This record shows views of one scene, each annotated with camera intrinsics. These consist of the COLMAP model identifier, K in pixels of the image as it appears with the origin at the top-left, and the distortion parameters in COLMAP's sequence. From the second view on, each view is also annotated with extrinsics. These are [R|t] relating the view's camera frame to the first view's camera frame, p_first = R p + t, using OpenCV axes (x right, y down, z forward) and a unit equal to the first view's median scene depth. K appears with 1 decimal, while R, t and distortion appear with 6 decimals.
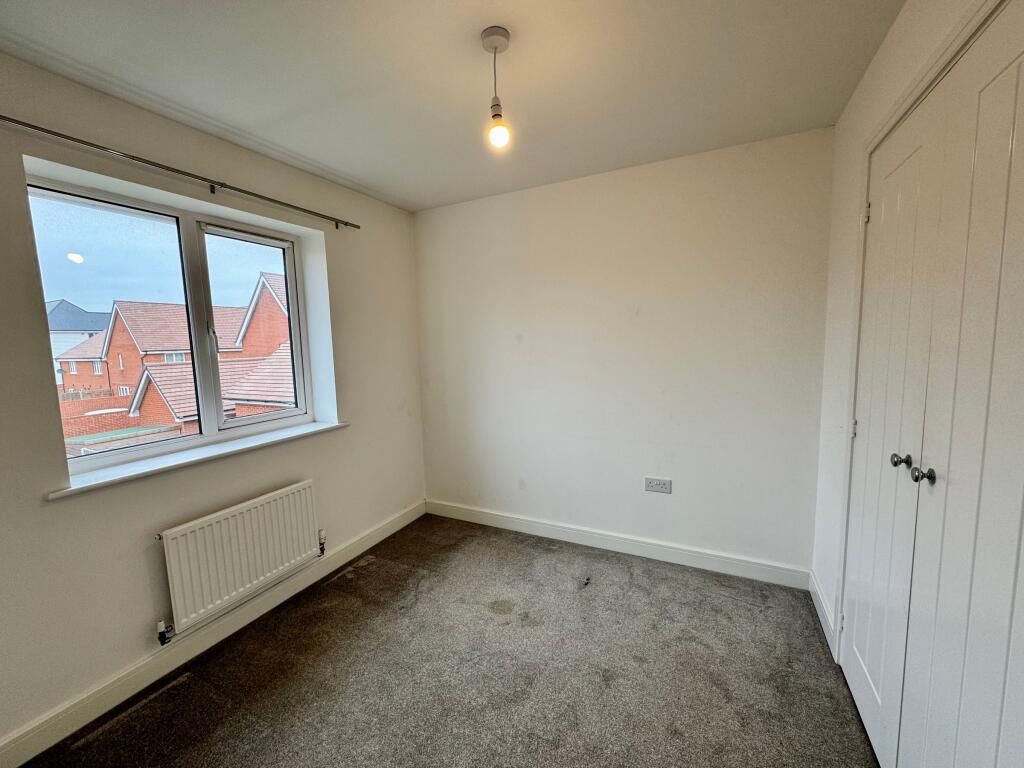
lens RADIAL K [[408.9, 0, 510.2], [0, 408.9, 383.3], [0, 0, 1]] dist [0.000494, 0.000732]
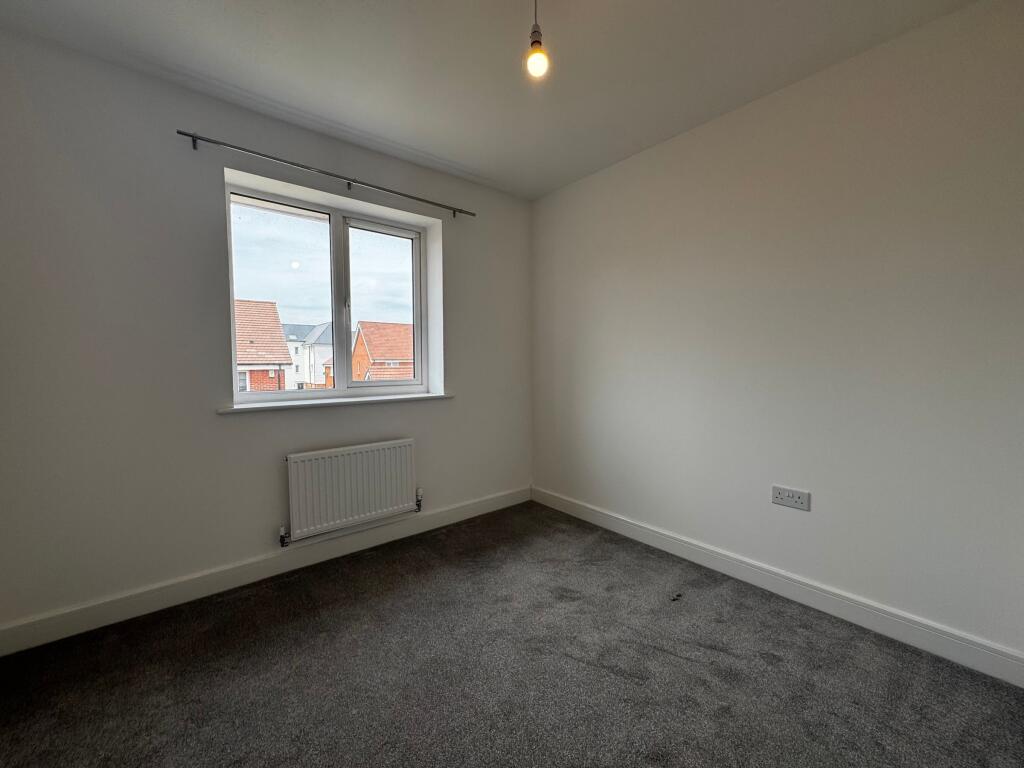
lens RADIAL K [[408.9, 0, 509.3], [0, 408.9, 383.3], [0, 0, 1]] dist [0.000494, 0.000732]
pose [[0.914159, 0.047627, -0.402547, 0.185930], [-0.064800, 0.997473, -0.029141, 0.095634], [0.400142, 0.052725, 0.914935, 0.079274]]
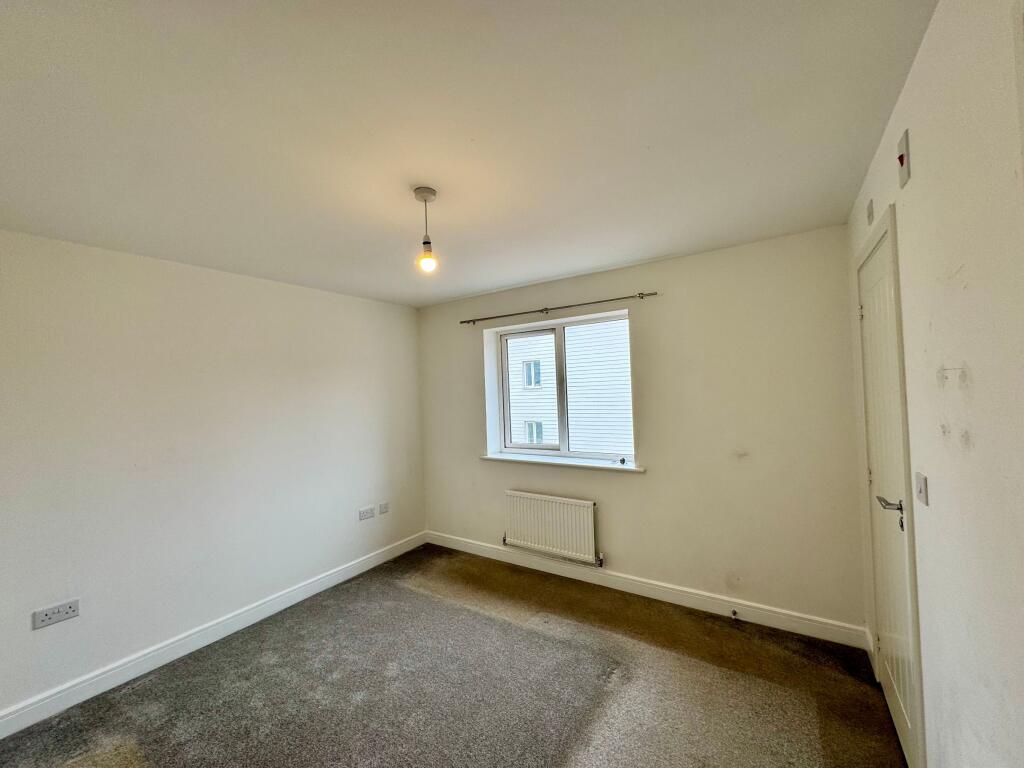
lens RADIAL K [[408.9, 0, 515.2], [0, 408.9, 382.0], [0, 0, 1]] dist [0.000494, 0.000732]
pose [[-0.116853, 0.007716, -0.993119, 0.835048], [-0.084068, 0.996304, 0.017633, -0.154529], [0.989585, 0.085550, -0.115773, 0.871046]]
